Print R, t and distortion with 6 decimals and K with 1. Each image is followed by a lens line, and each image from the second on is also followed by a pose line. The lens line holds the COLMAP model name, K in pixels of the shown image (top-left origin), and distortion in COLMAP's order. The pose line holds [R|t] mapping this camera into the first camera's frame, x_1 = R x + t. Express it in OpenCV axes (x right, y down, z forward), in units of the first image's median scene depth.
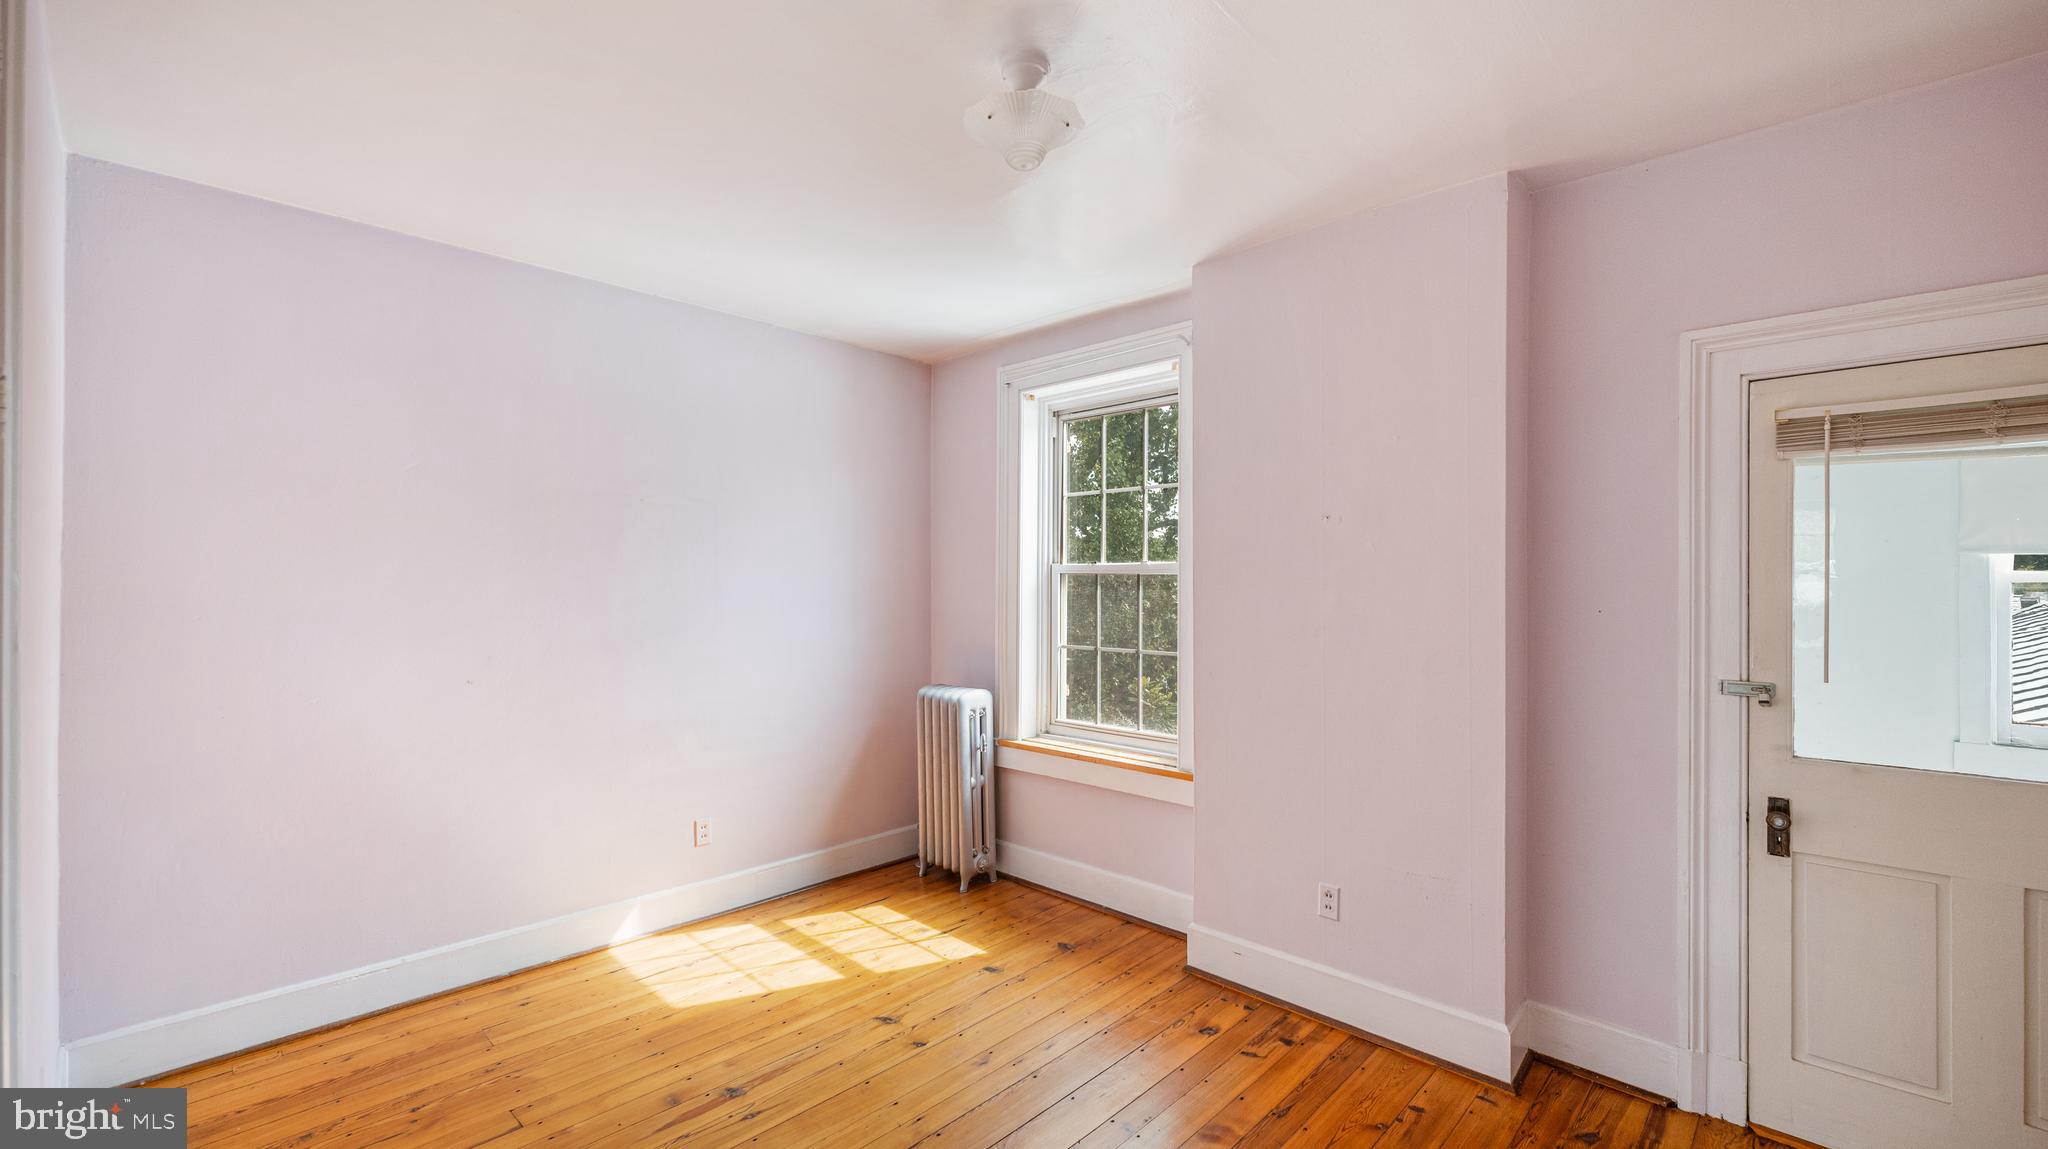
lens RADIAL K [[825.4, 0, 1020.1], [0, 825.4, 581.9], [0, 0, 1]] dist [-0.001843, -0.000524]
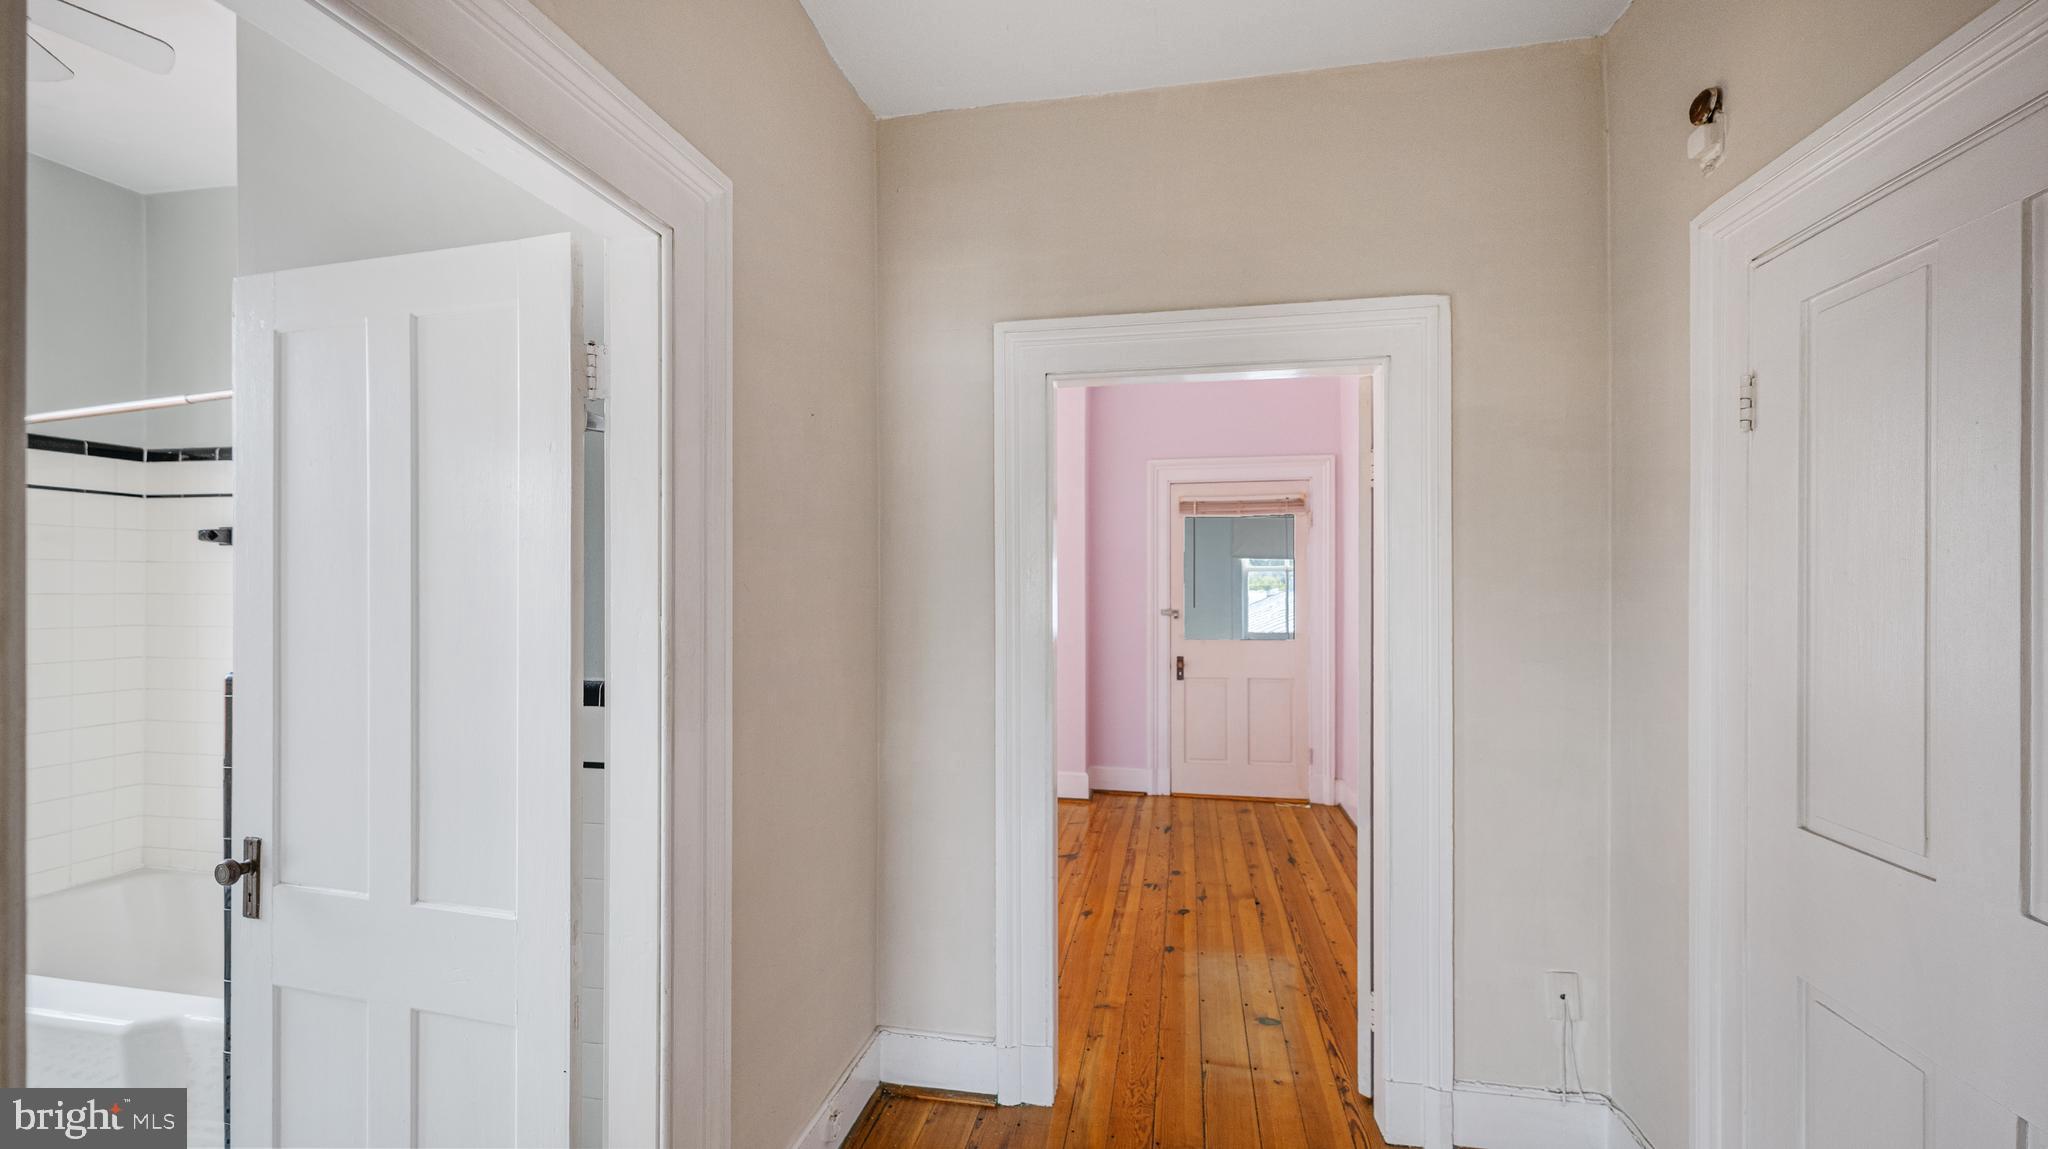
lens RADIAL K [[825.4, 0, 1020.1], [0, 825.4, 581.9], [0, 0, 1]] dist [-0.001843, -0.000524]
pose [[0.850535, -0.002526, 0.525913, -0.690466], [0.002014, 0.999997, 0.001546, 0.033965], [-0.525915, -0.000256, 0.850537, -0.747257]]
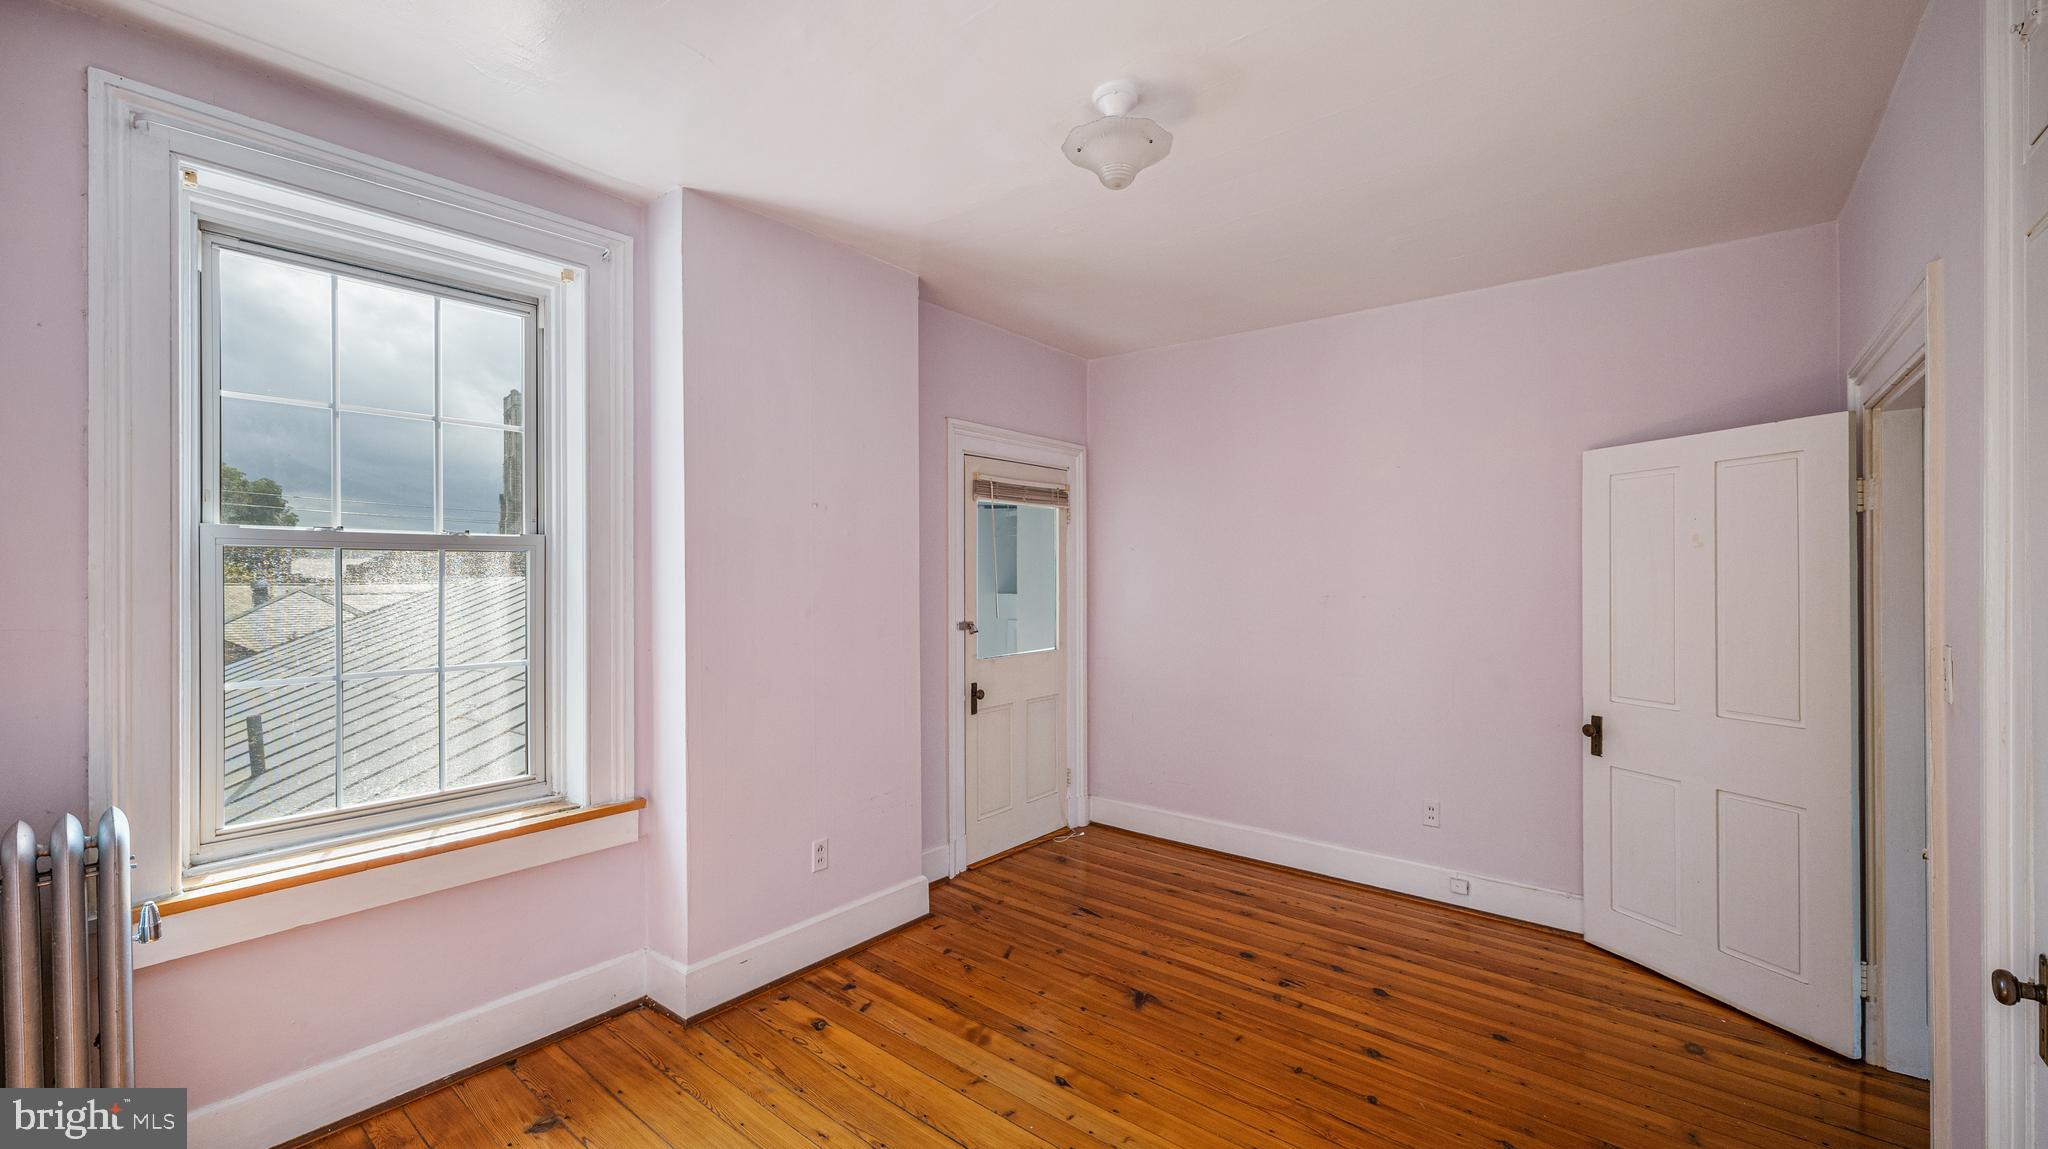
lens RADIAL K [[828.0, 0, 994.3], [0, 828.0, 575.3], [0, 0, 1]] dist [0.001029, 0.000058]
pose [[-0.051777, -0.004249, 0.998650, -0.845252], [-0.001461, 0.999990, 0.004179, 0.011193], [-0.998658, -0.001243, -0.051783, 0.945818]]
